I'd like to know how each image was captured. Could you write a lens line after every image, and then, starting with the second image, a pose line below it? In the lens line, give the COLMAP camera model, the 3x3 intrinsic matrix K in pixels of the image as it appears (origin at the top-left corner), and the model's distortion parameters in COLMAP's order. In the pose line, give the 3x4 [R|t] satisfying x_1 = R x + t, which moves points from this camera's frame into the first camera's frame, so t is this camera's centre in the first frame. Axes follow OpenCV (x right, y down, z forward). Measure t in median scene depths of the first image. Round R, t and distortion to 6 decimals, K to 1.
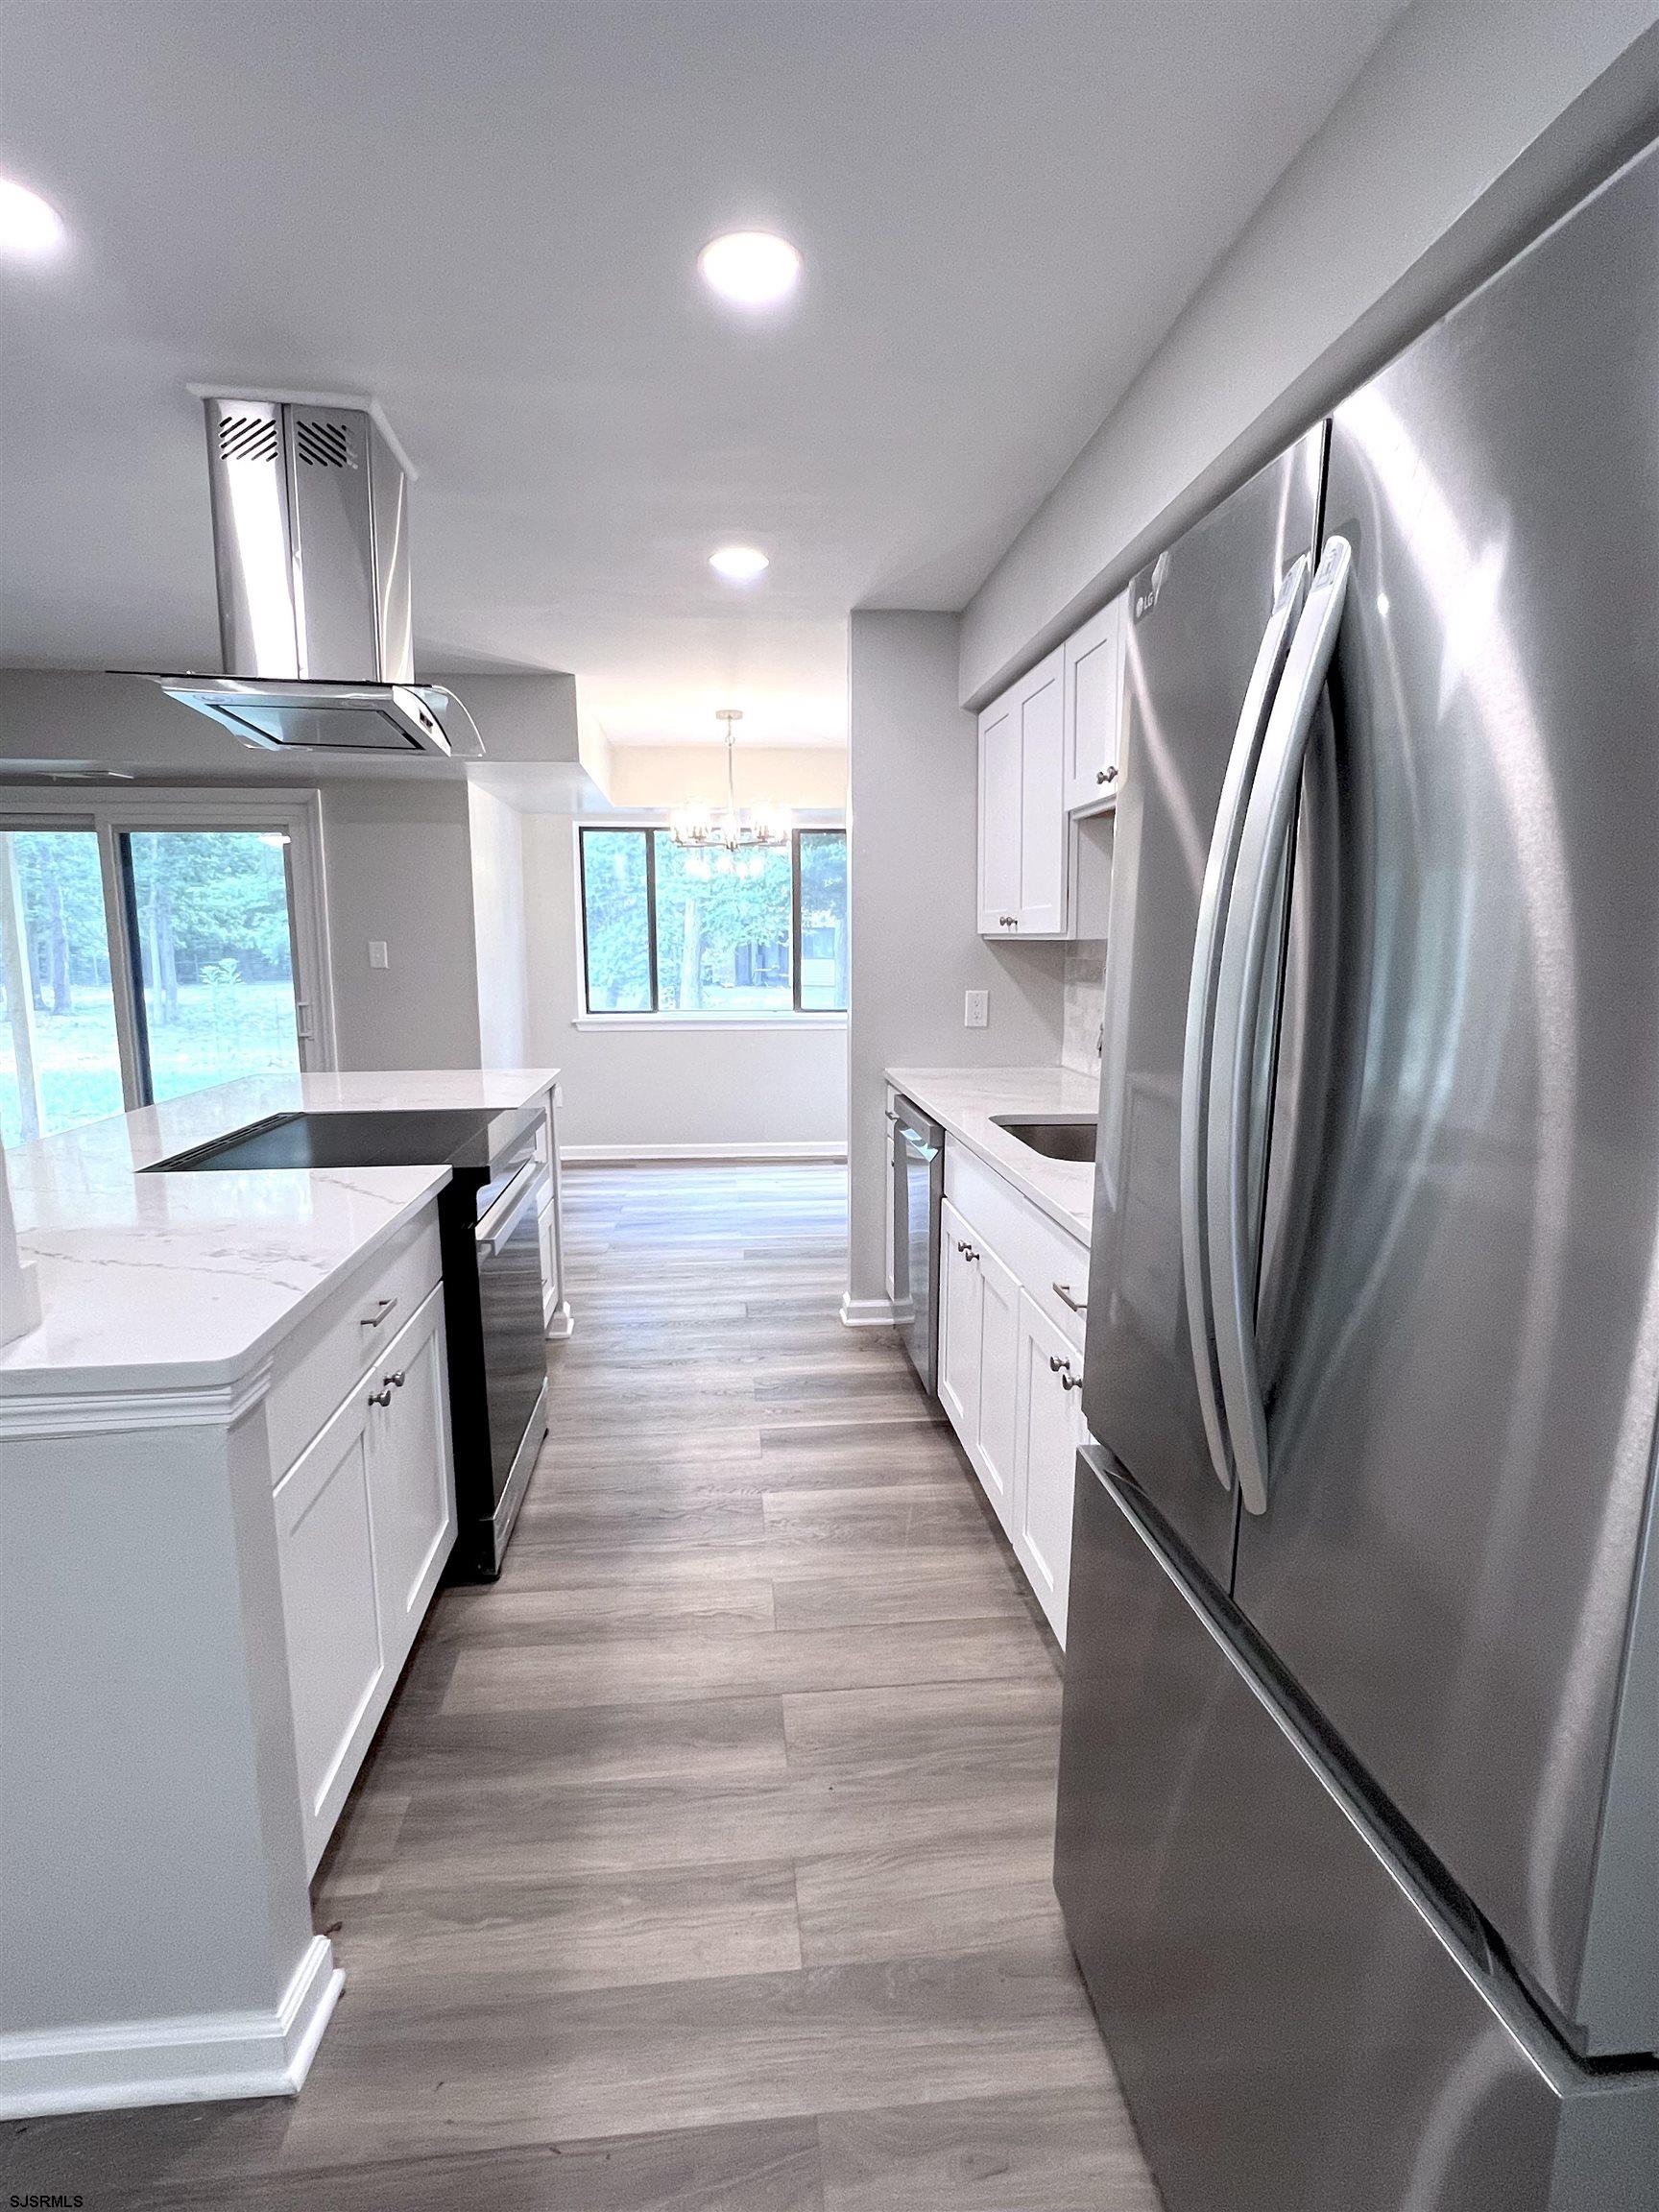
lens RADIAL K [[1096.5, 0, 817.6], [0, 1096.5, 1109.5], [0, 0, 1]] dist [-0.005881, 0.004433]
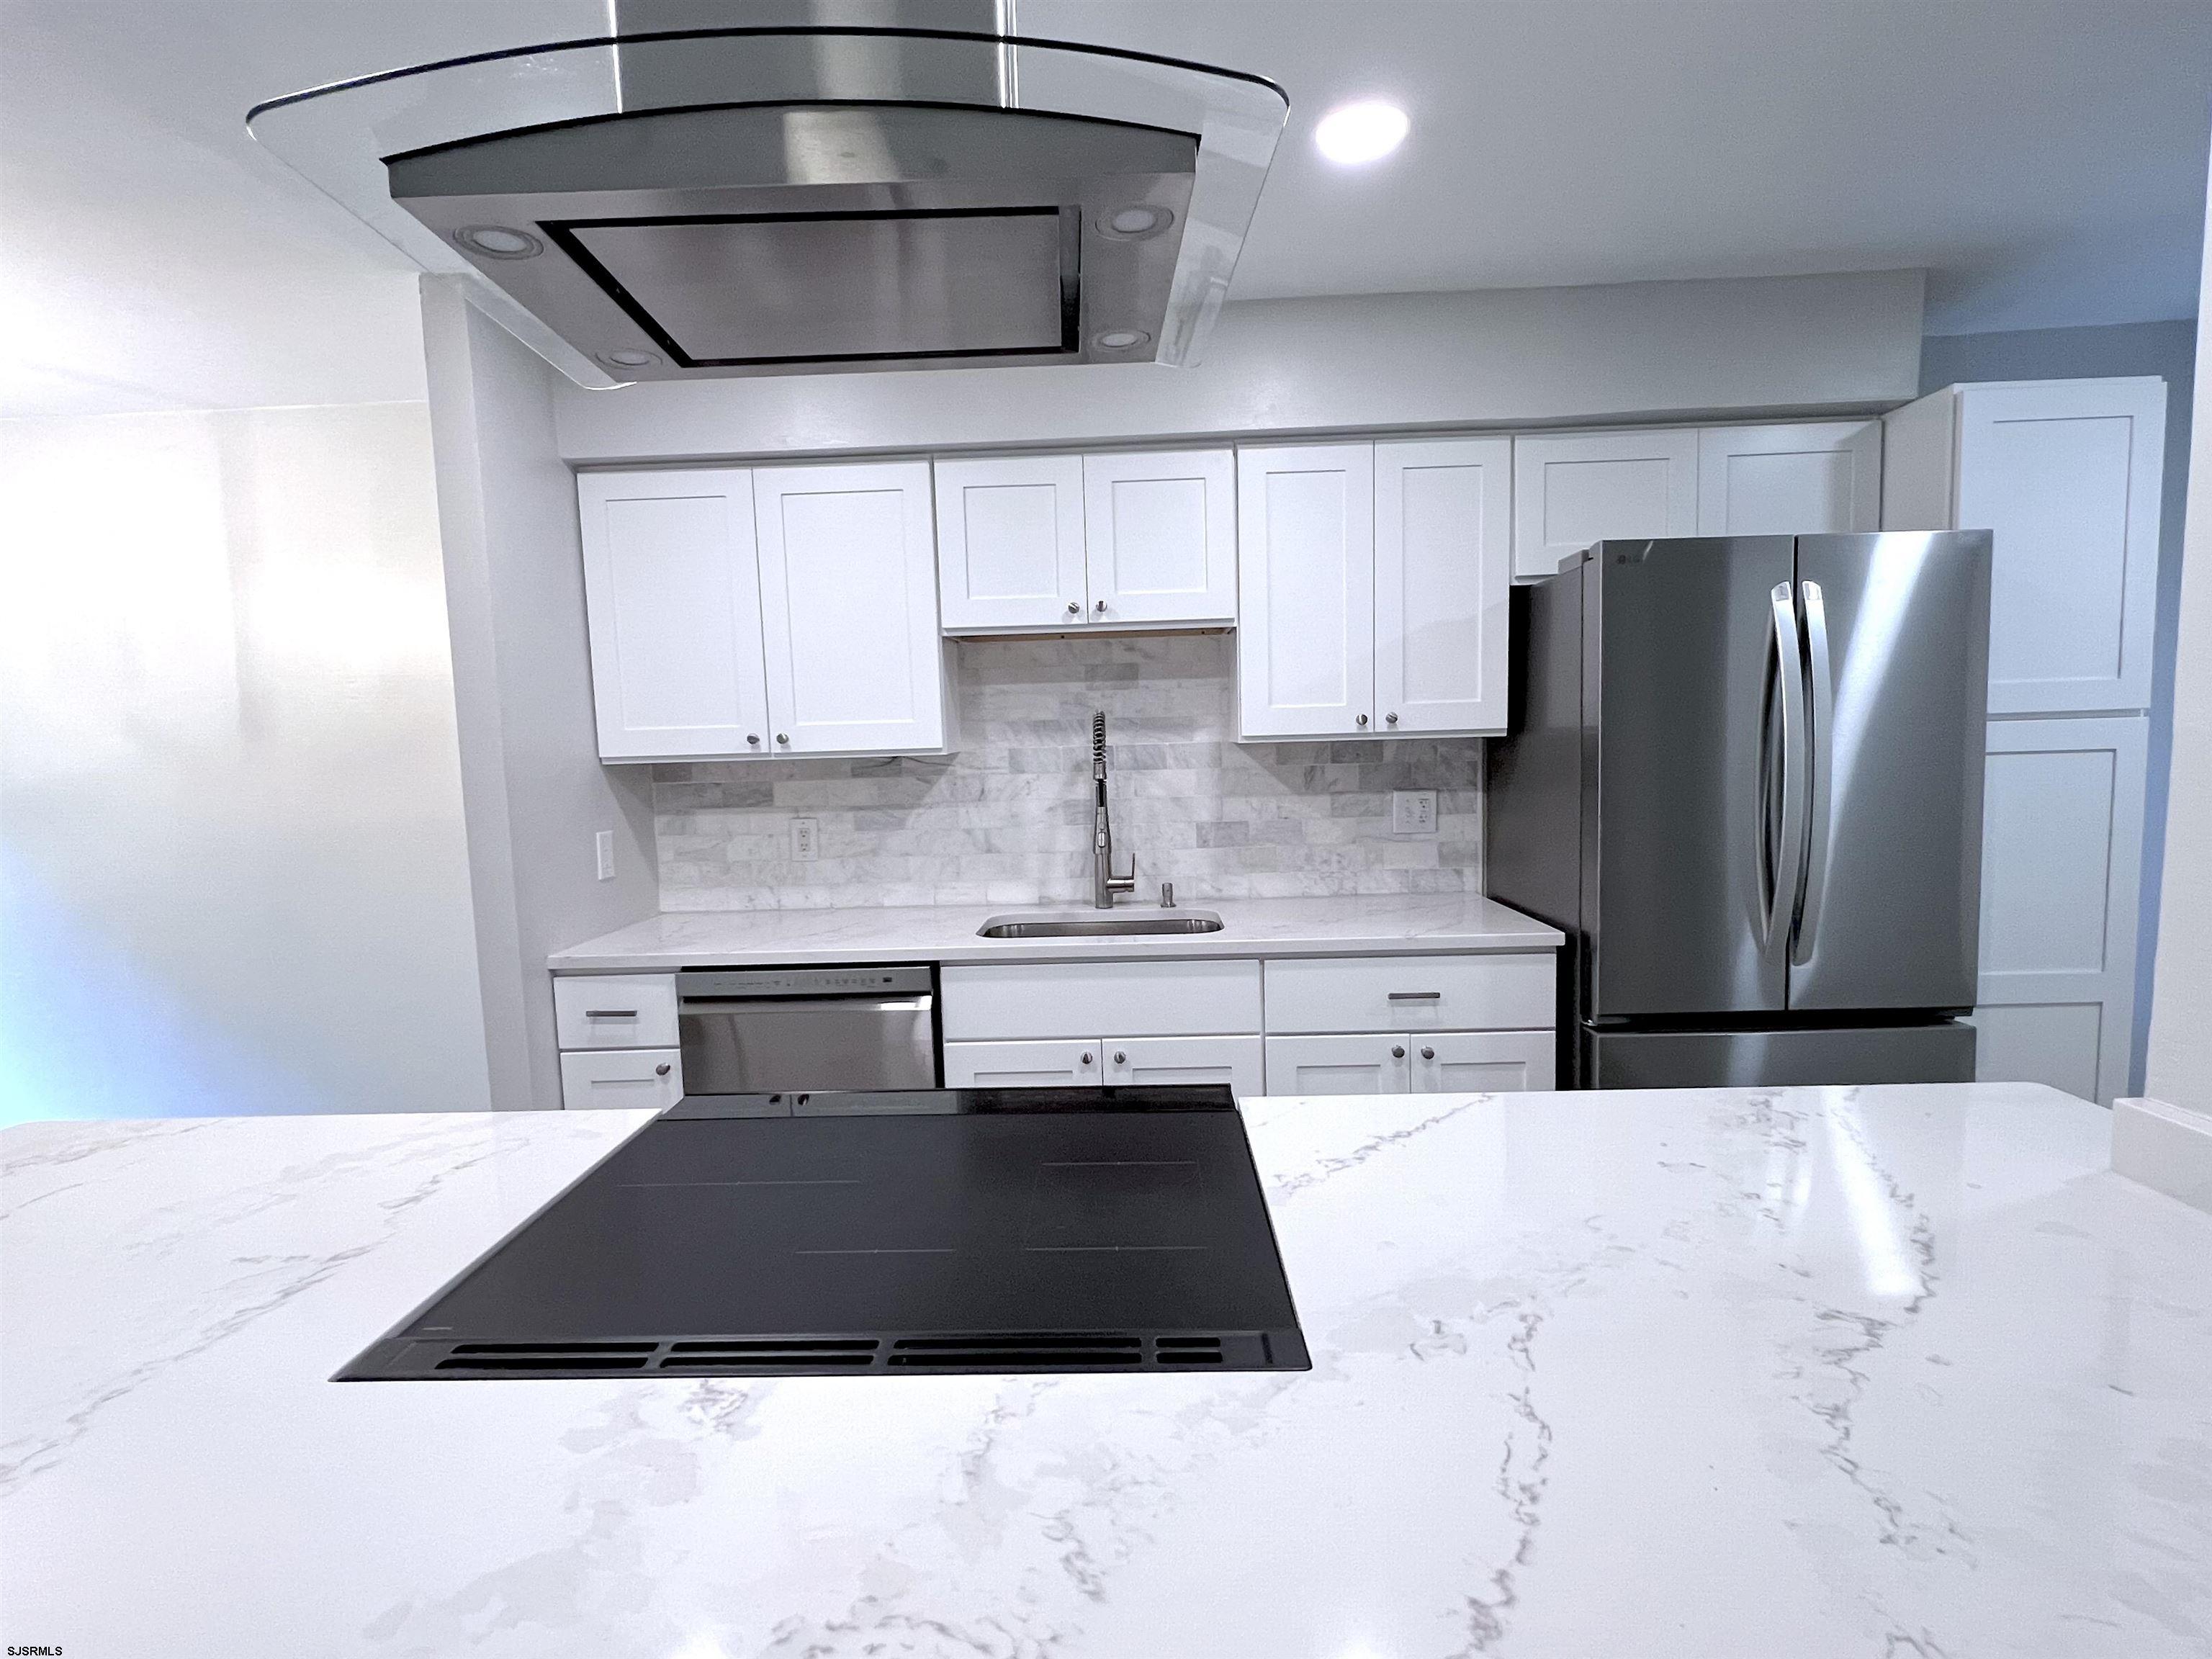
lens RADIAL K [[1096.5, 0, 1113.3], [0, 1096.5, 834.3], [0, 0, 1]] dist [-0.005881, 0.004433]
pose [[0.116542, -0.091664, 0.988947, -0.594808], [0.183149, 0.980639, 0.069311, -0.099674], [-0.976153, 0.173047, 0.131074, 0.584480]]
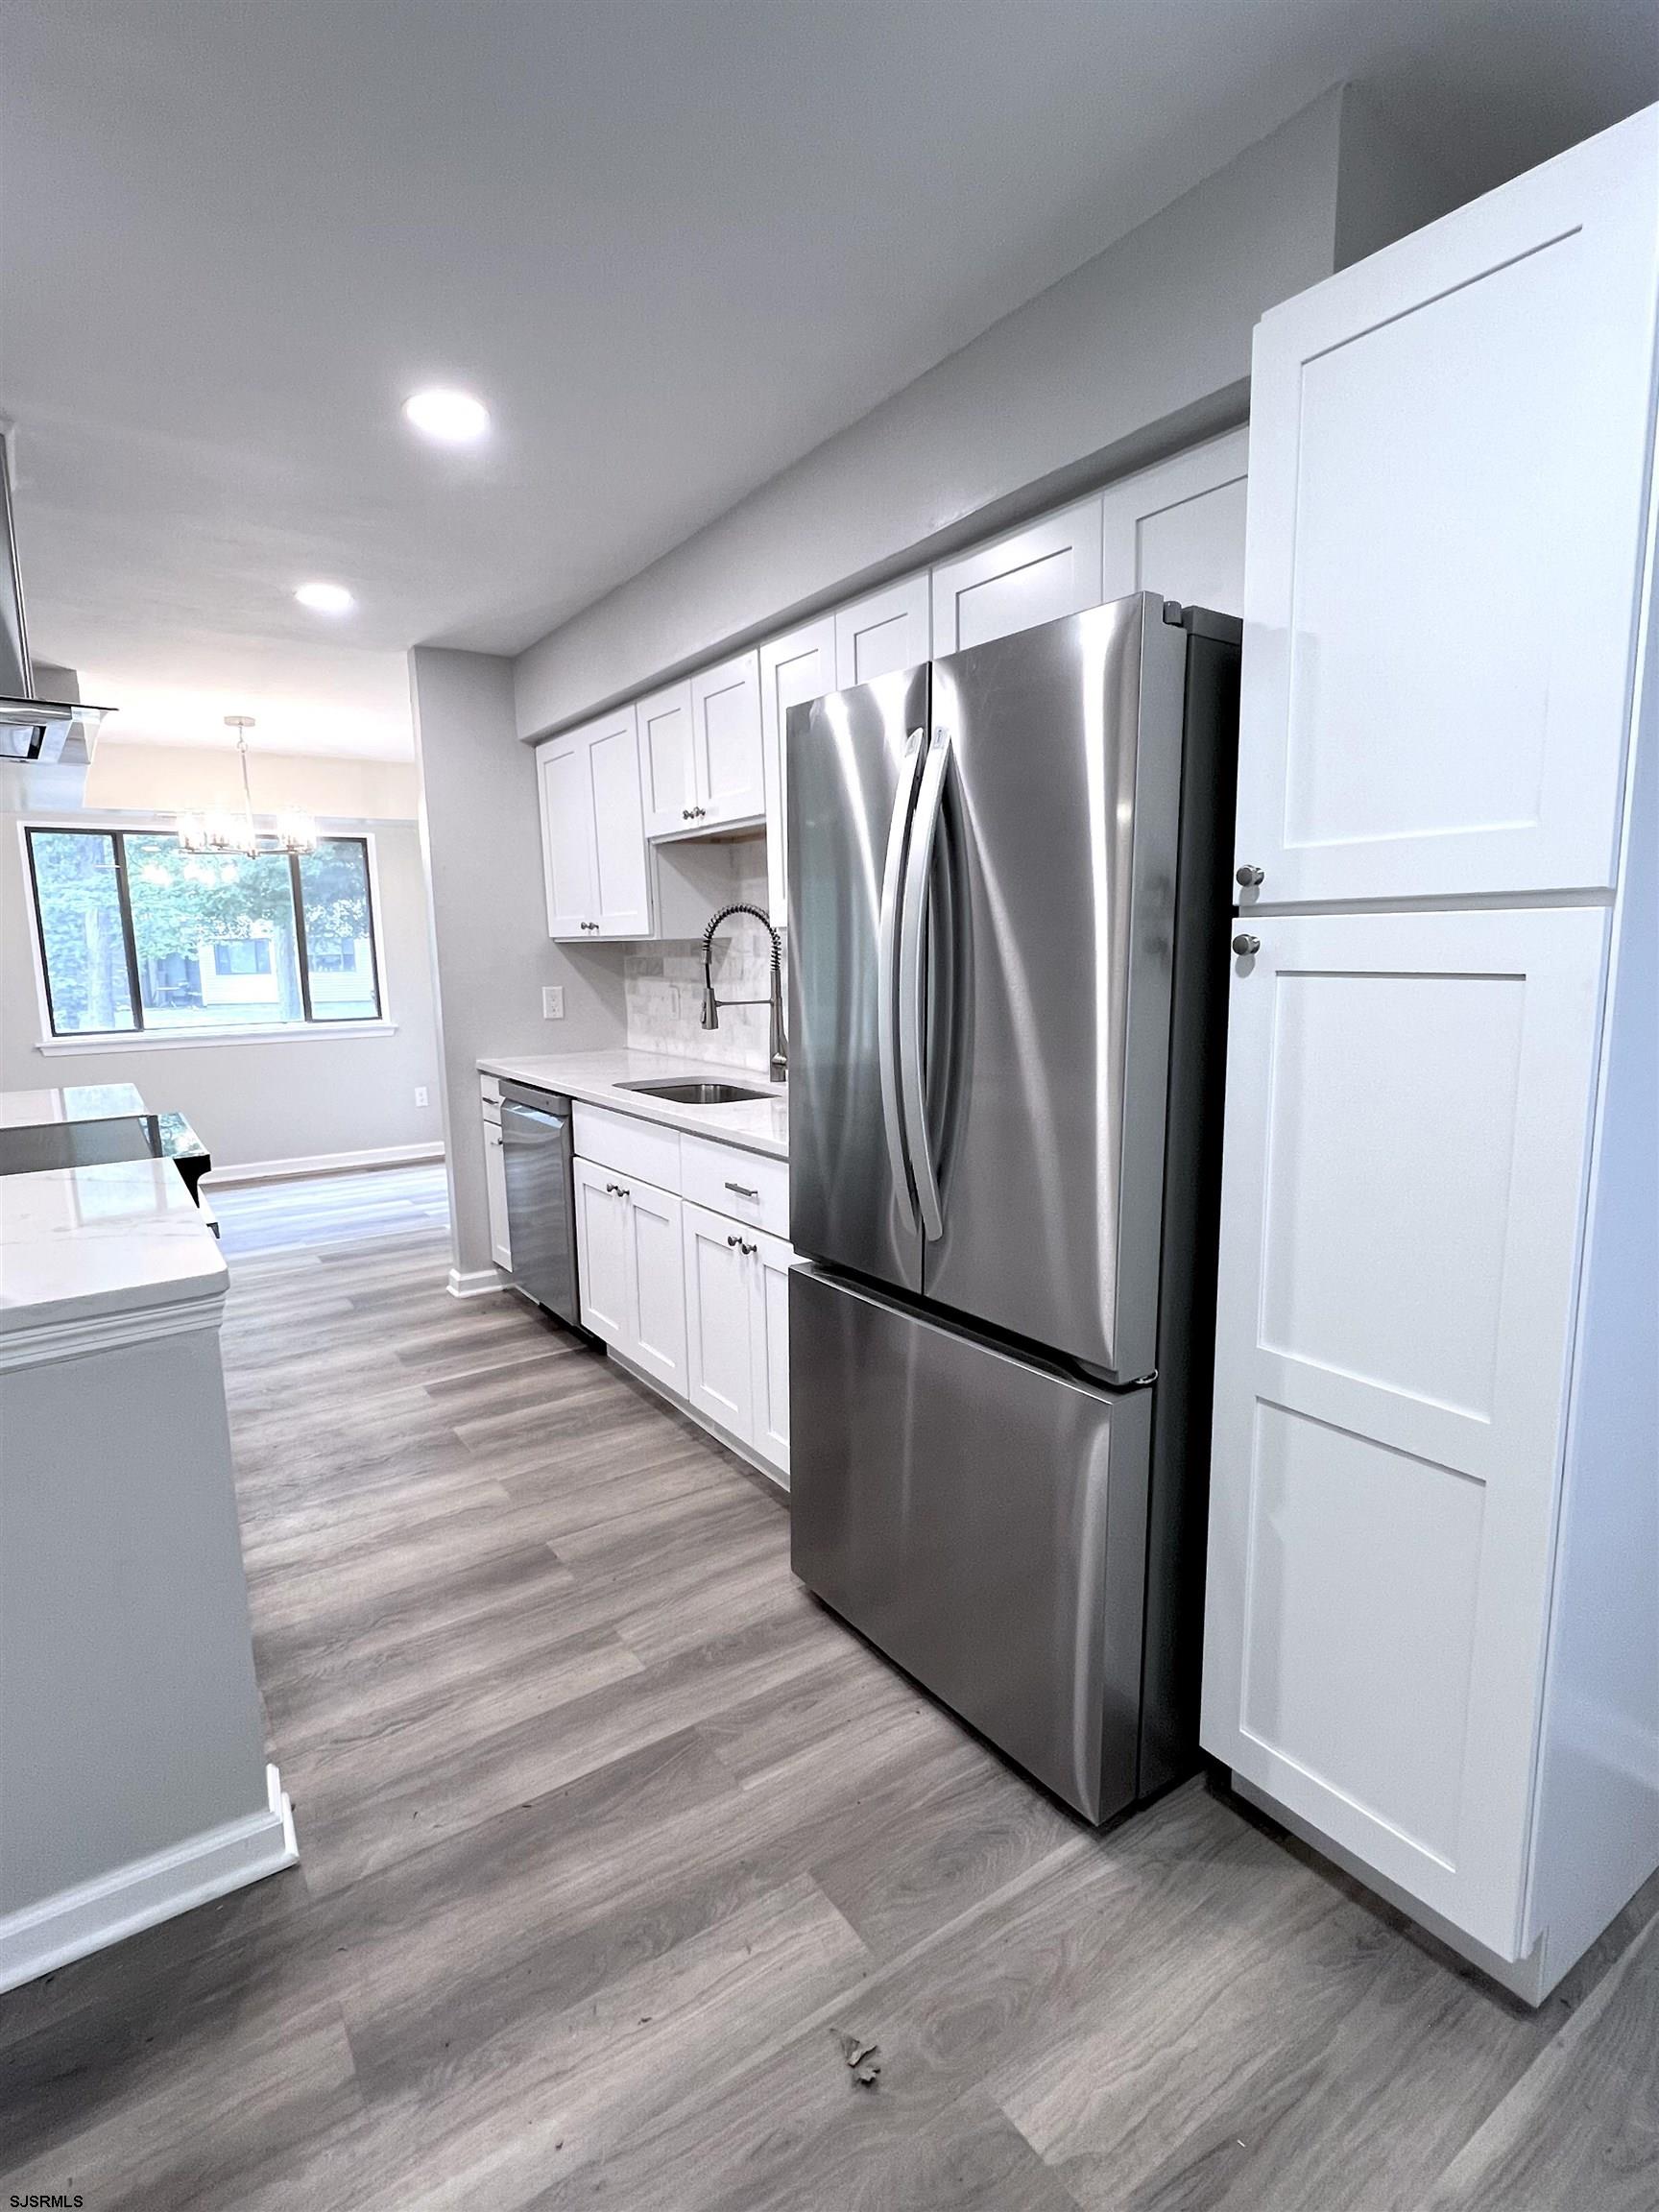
lens RADIAL K [[1096.5, 0, 824.6], [0, 1096.5, 1109.3], [0, 0, 1]] dist [-0.005881, 0.004433]
pose [[0.875425, -0.089428, 0.475009, -0.170072], [0.092710, 0.995555, 0.016567, 0.028033], [-0.474379, 0.029535, 0.879825, -0.149538]]
